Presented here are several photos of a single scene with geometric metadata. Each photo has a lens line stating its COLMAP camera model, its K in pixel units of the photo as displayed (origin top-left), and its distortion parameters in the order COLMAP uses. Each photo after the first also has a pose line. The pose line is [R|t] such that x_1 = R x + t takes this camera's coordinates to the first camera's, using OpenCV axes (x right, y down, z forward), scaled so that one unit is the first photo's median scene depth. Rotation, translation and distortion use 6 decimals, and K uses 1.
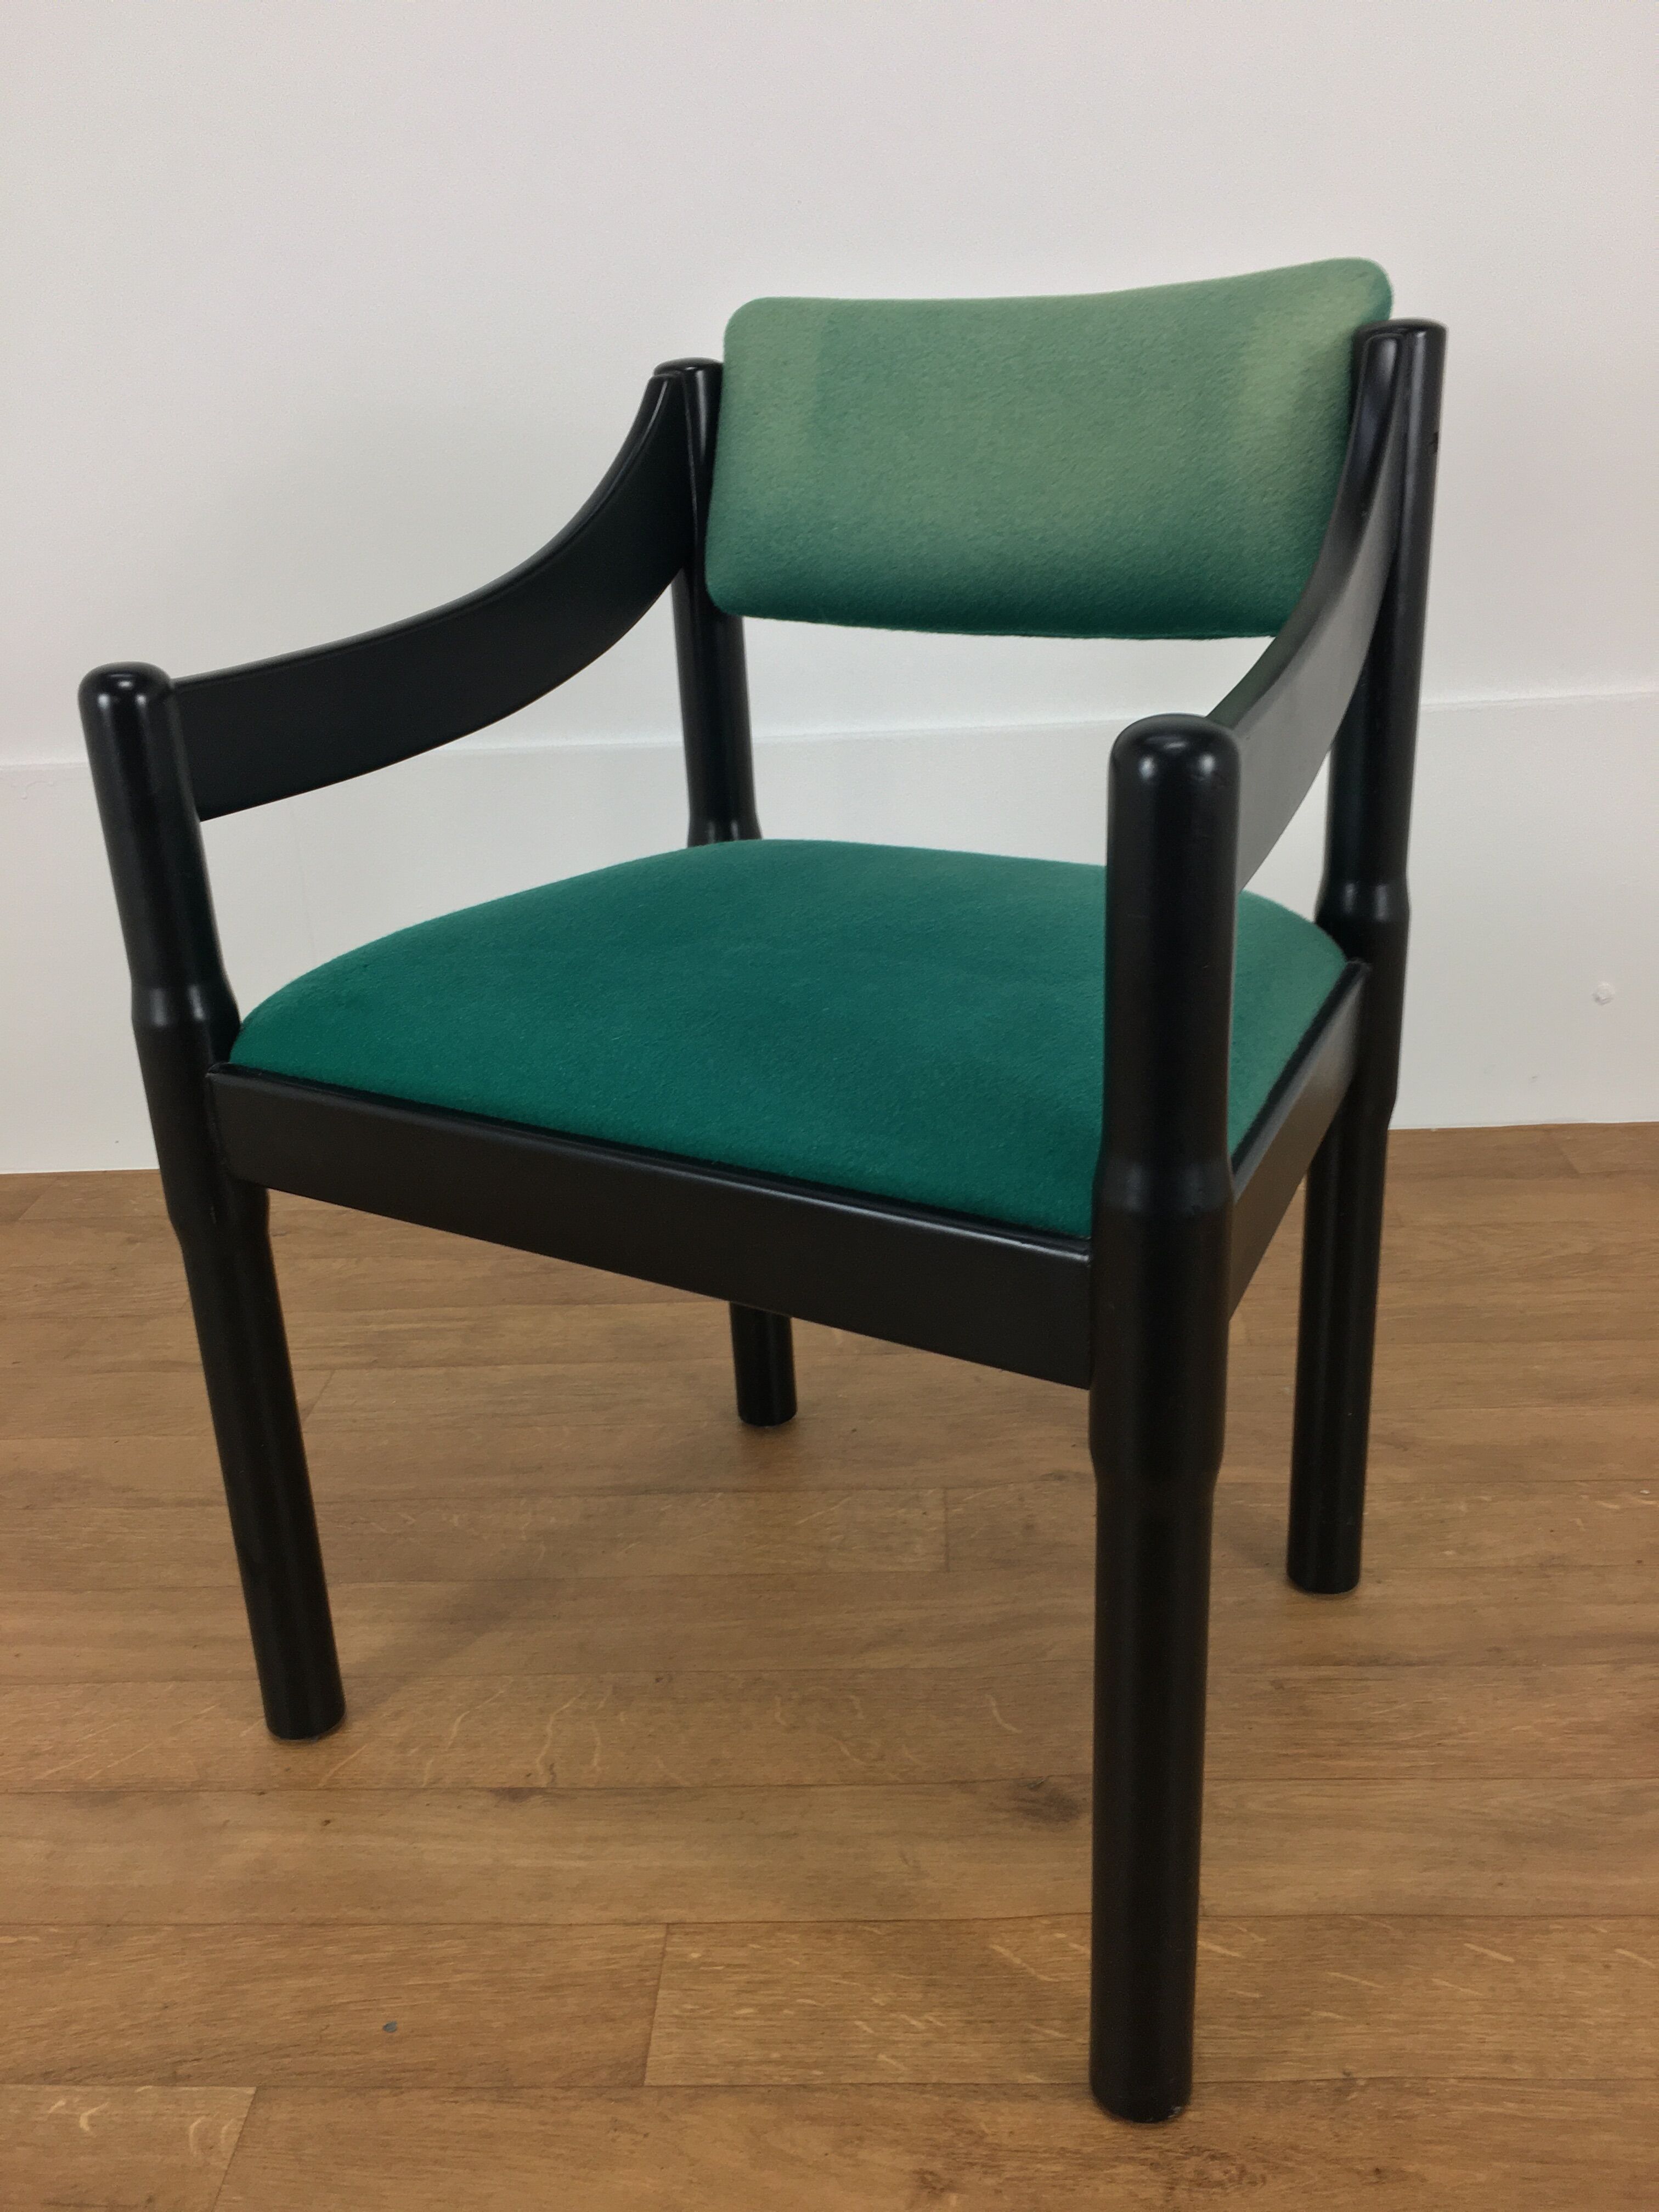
lens RADIAL K [[1855.9, 0, 848.1], [0, 1855.9, 1110.7], [0, 0, 1]] dist [0.063496, -0.110052]
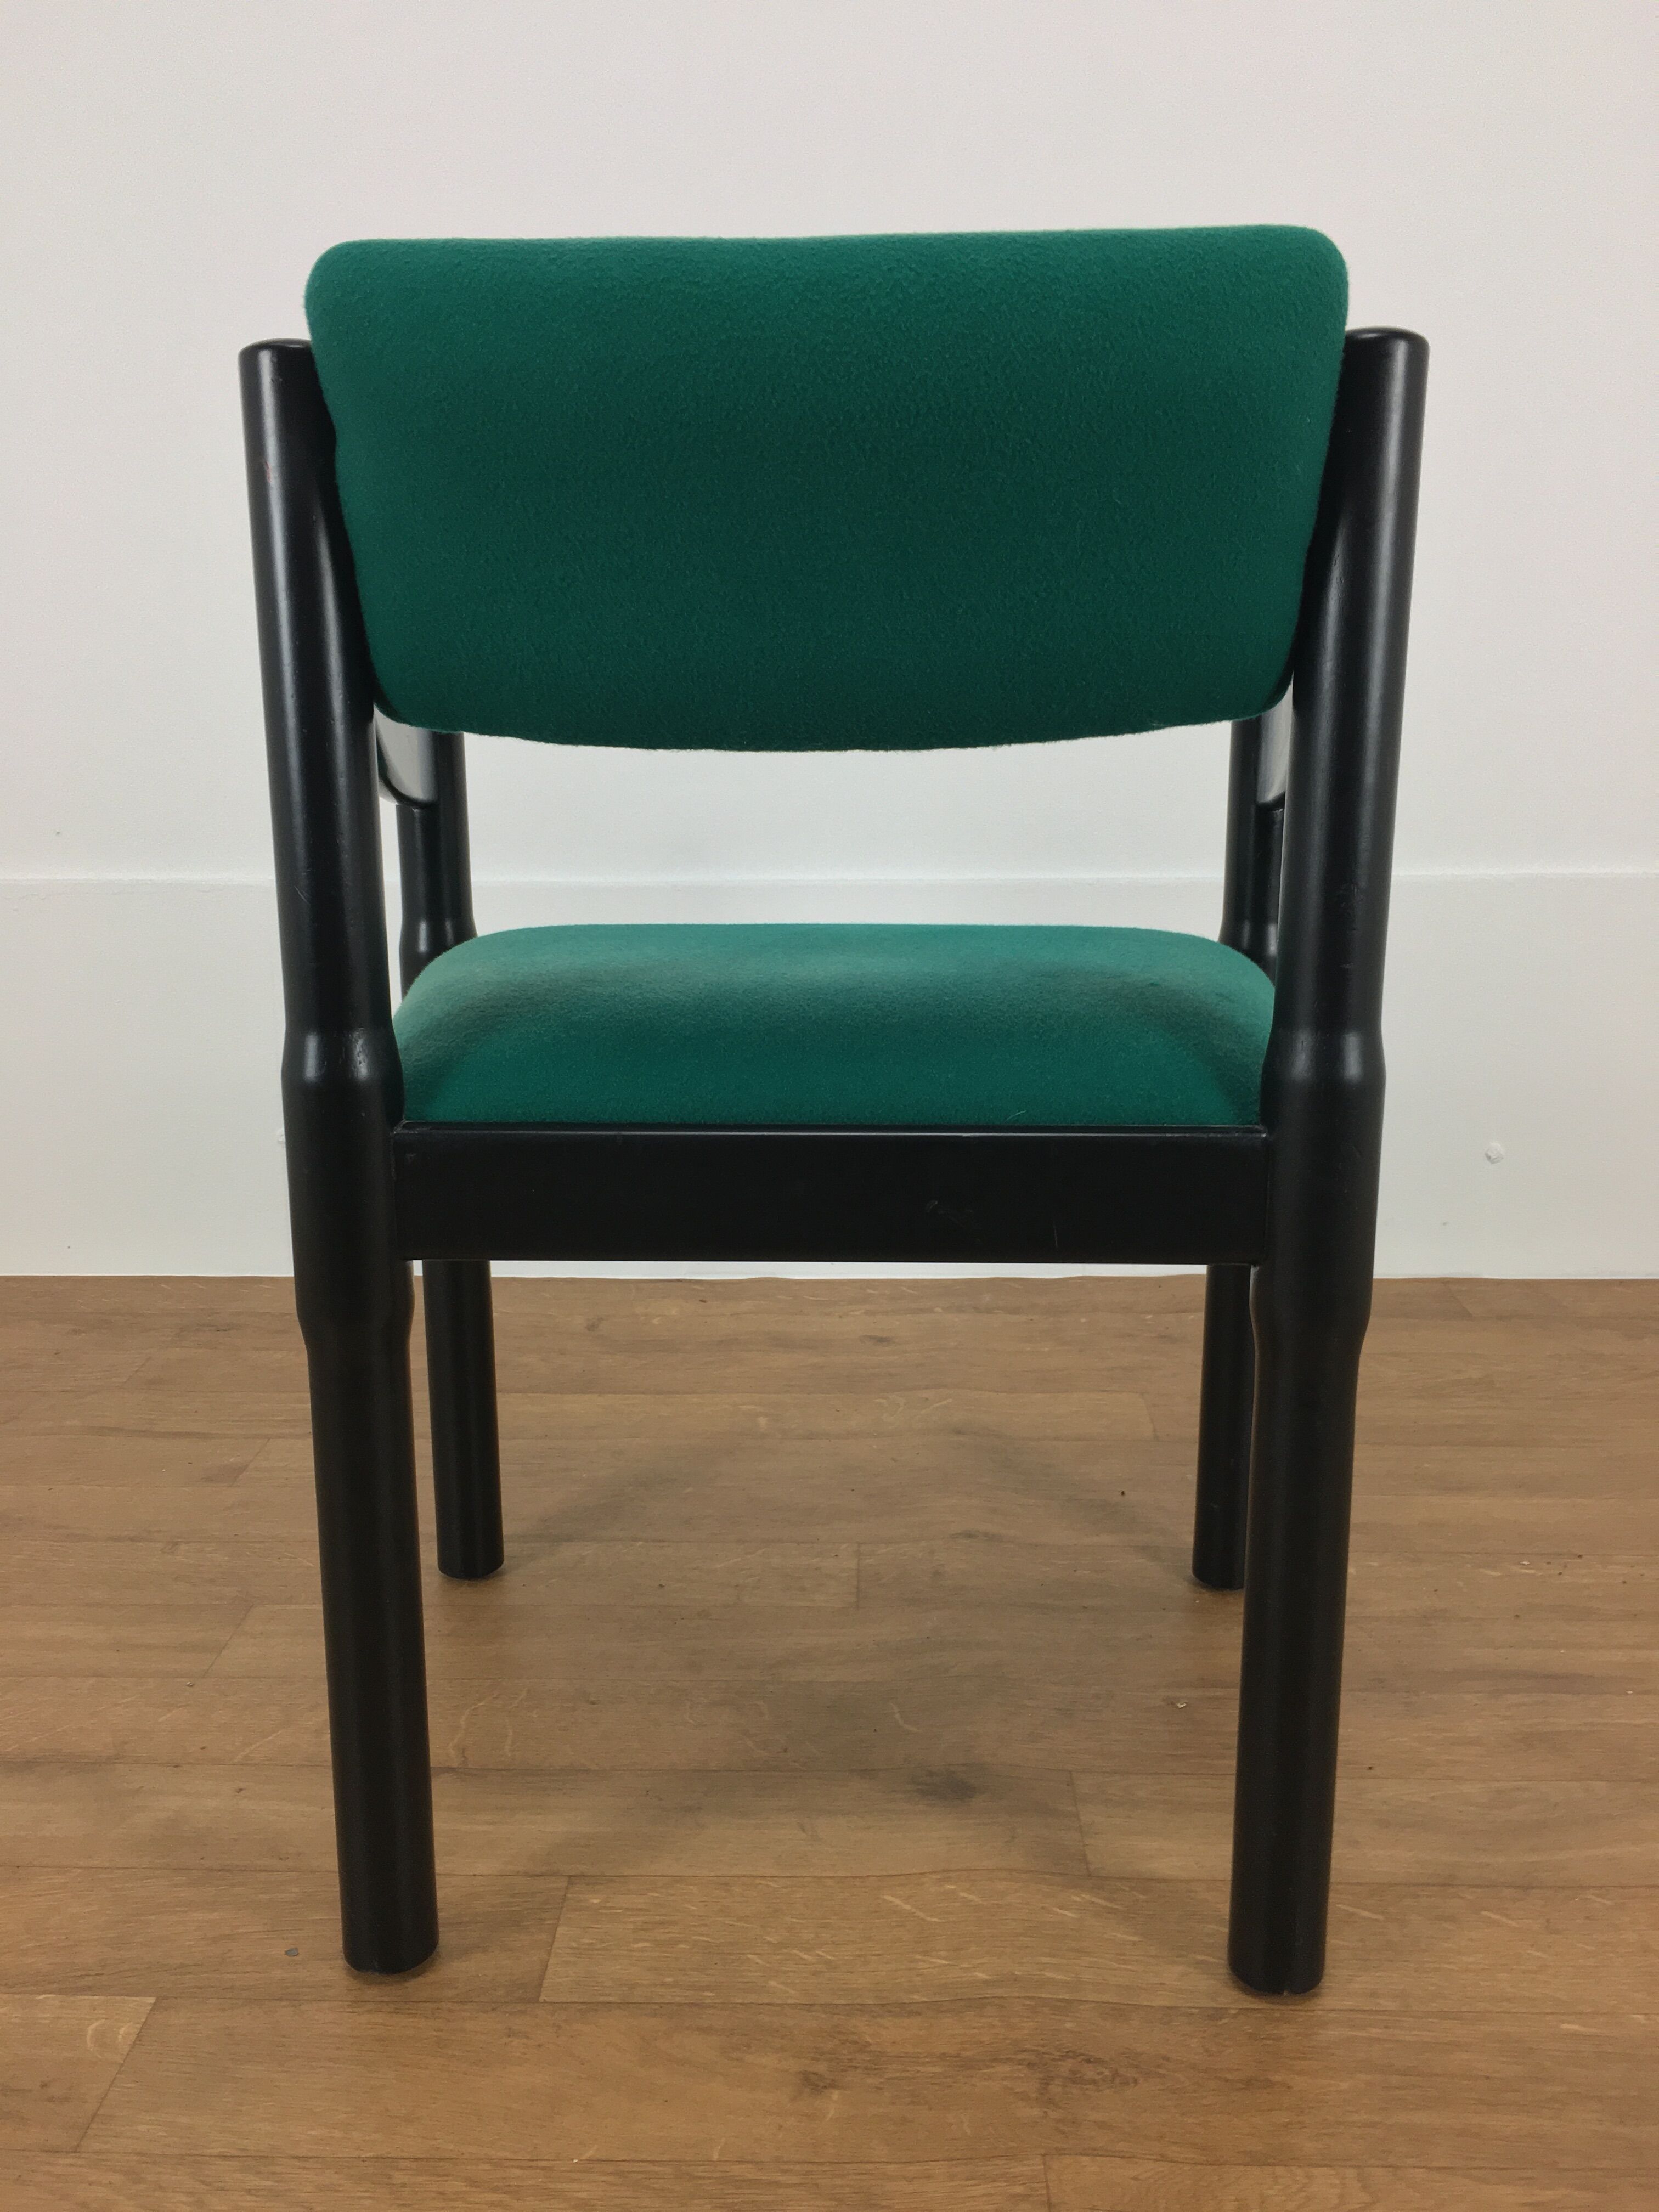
lens RADIAL K [[1855.9, 0, 857.7], [0, 1855.9, 1172.4], [0, 0, 1]] dist [0.063496, -0.110052]
pose [[0.998967, 0.033179, 0.031036, 0.016635], [-0.028925, 0.991261, -0.128704, 0.177234], [-0.035035, 0.127673, 0.991197, -0.072383]]
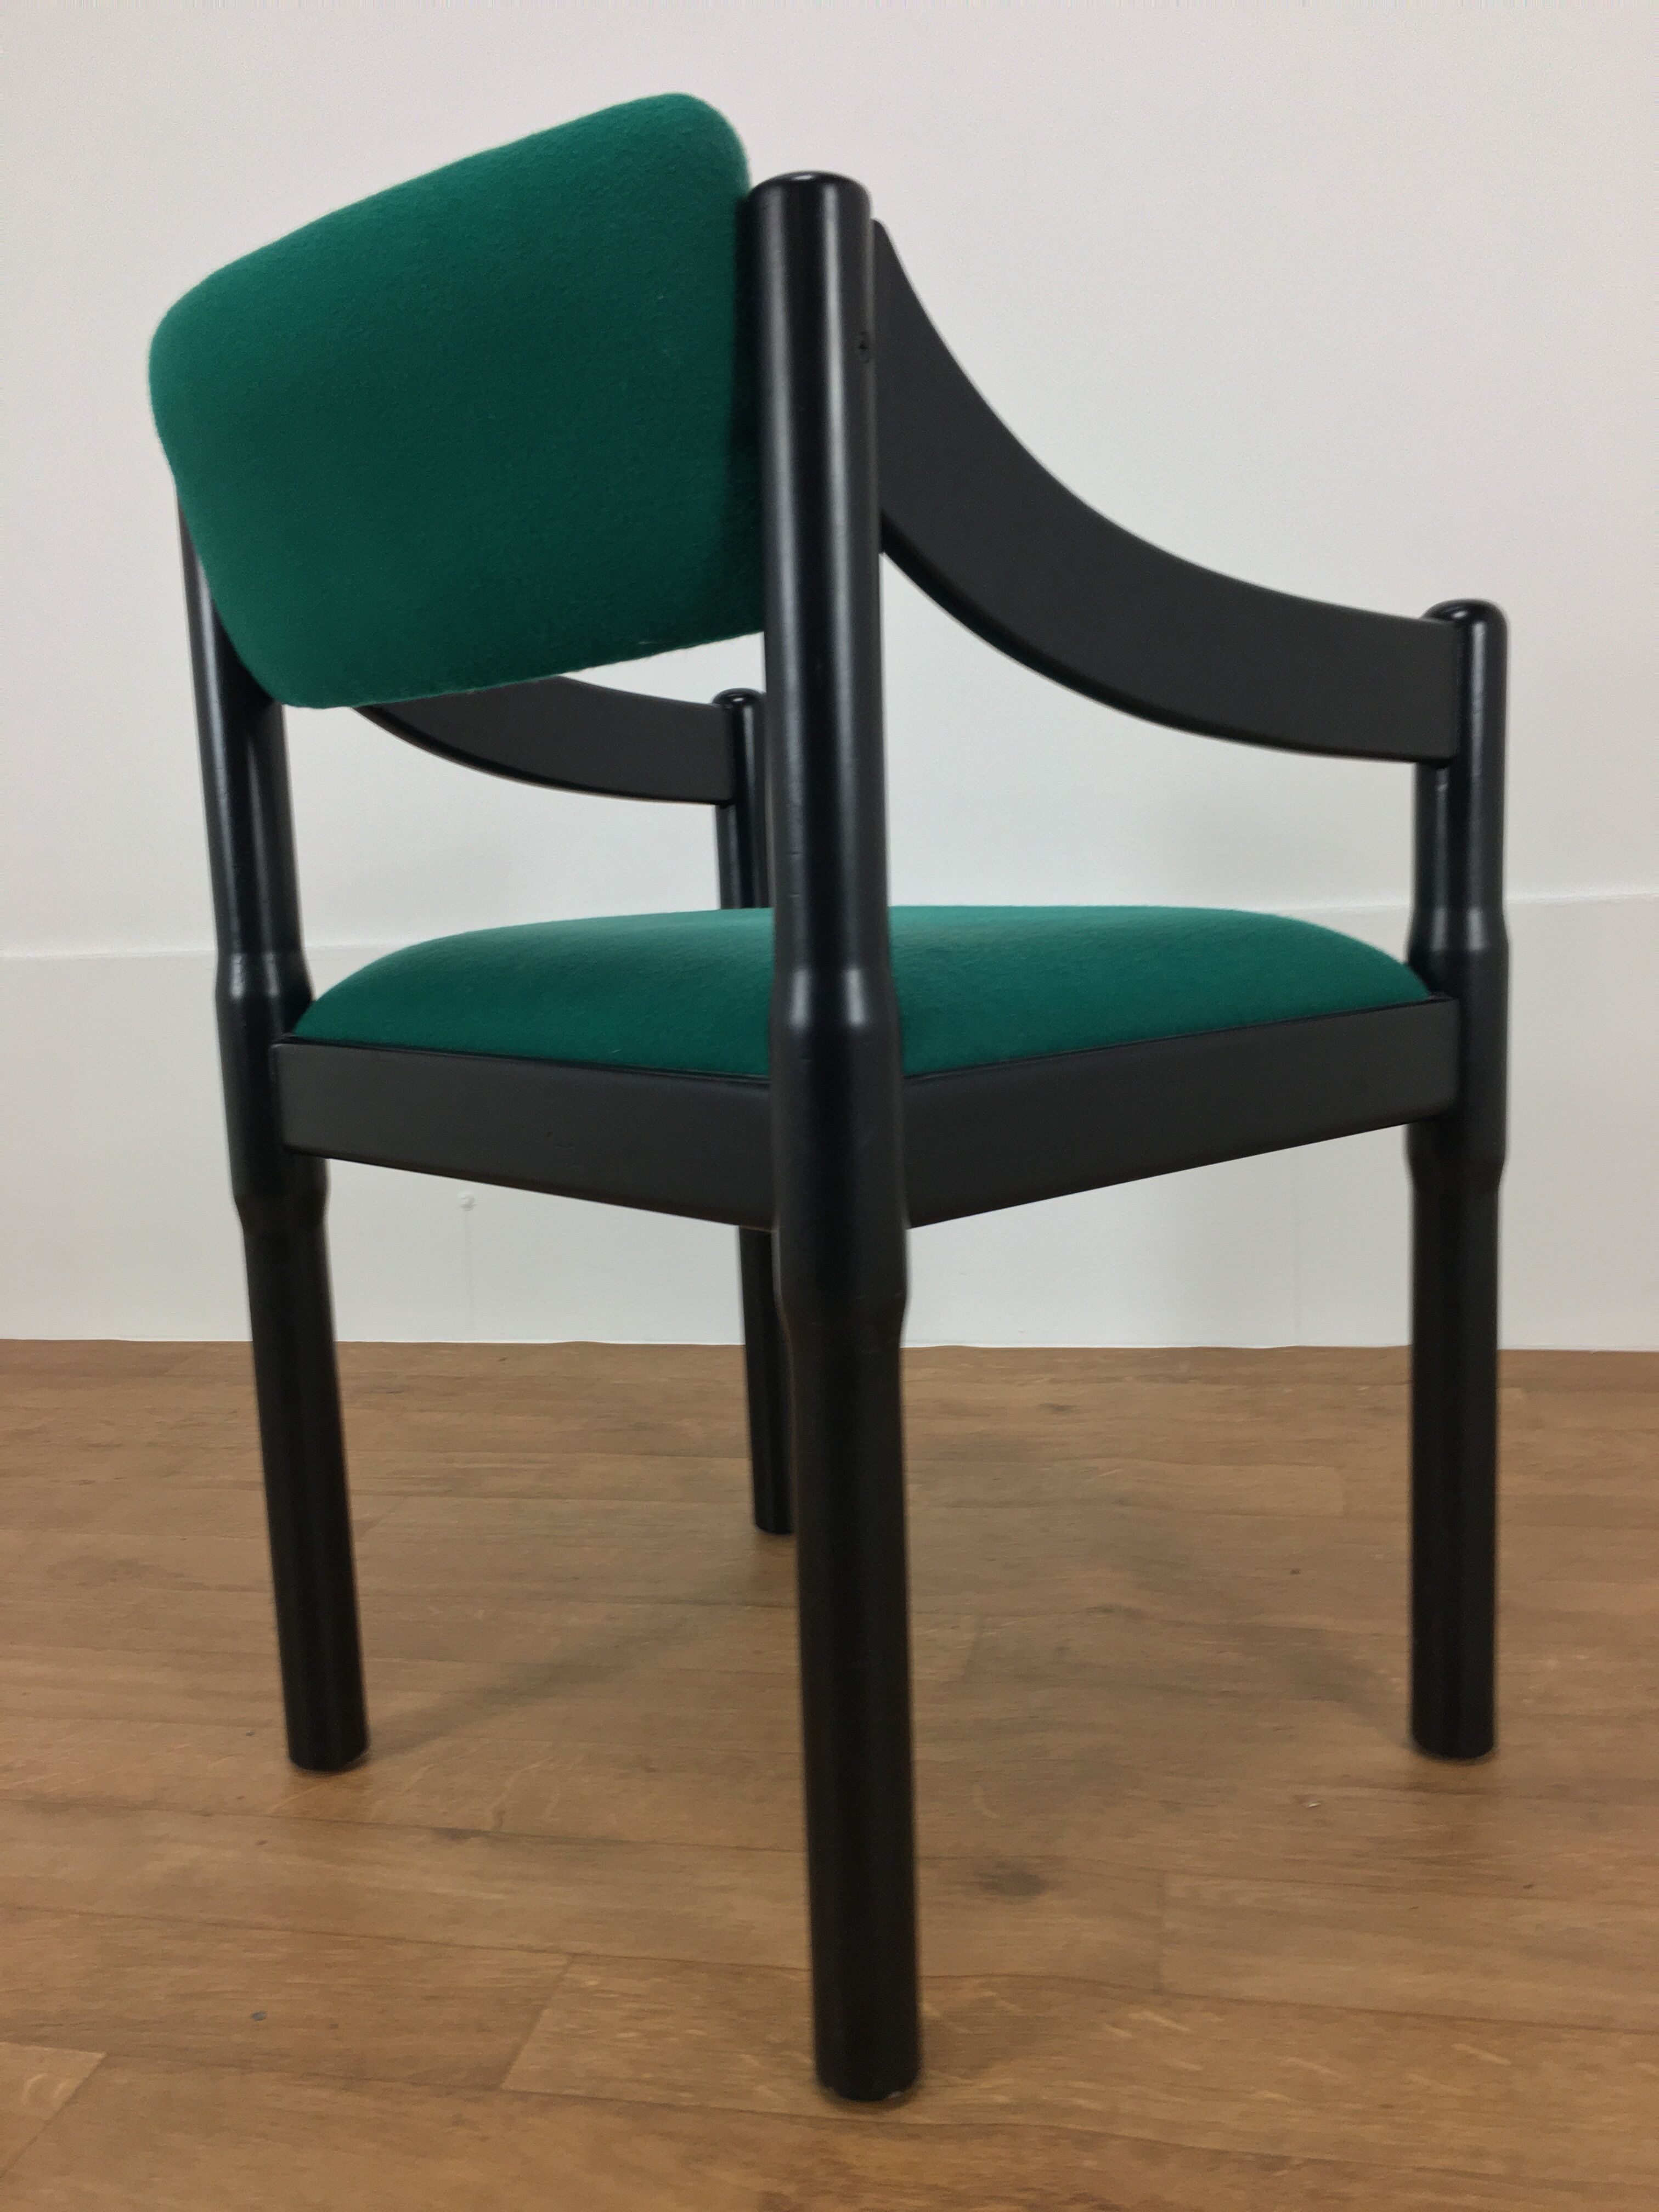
lens RADIAL K [[1855.9, 0, 875.4], [0, 1855.9, 1147.5], [0, 0, 1]] dist [0.063496, -0.110052]
pose [[0.988740, 0.019250, -0.148402, 0.179683], [-0.049177, 0.978410, -0.200736, 0.220062], [0.141333, 0.205773, 0.968340, 0.040491]]
